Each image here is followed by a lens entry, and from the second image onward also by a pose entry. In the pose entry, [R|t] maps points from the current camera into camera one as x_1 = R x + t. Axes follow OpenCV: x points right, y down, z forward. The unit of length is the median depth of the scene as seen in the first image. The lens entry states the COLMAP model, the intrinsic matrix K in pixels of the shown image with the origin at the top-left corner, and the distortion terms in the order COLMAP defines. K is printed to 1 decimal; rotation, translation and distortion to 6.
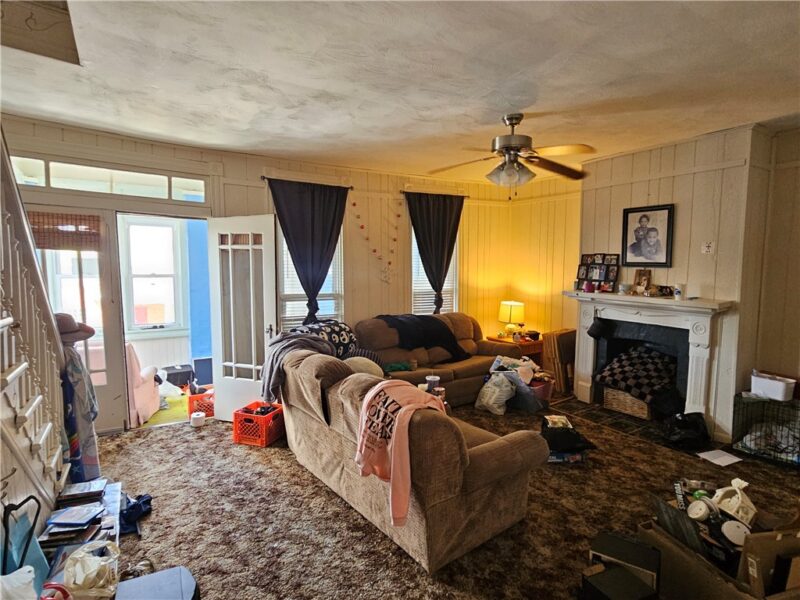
lens RADIAL K [[456.1, 0, 400.0], [0, 456.1, 300.0], [0, 0, 1]] dist [-0.000114, -0.000215]
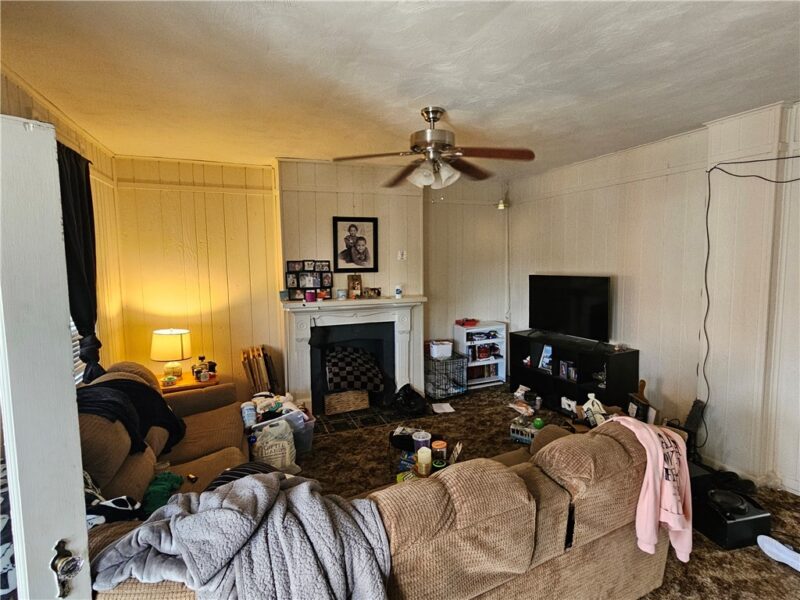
lens RADIAL K [[456.1, 0, 400.0], [0, 456.1, 300.0], [0, 0, 1]] dist [-0.000114, -0.000215]
pose [[0.119452, -0.093311, 0.988445, -0.518144], [0.098811, 0.991748, 0.081682, -0.082711], [-0.987911, 0.087912, 0.127687, 0.736070]]
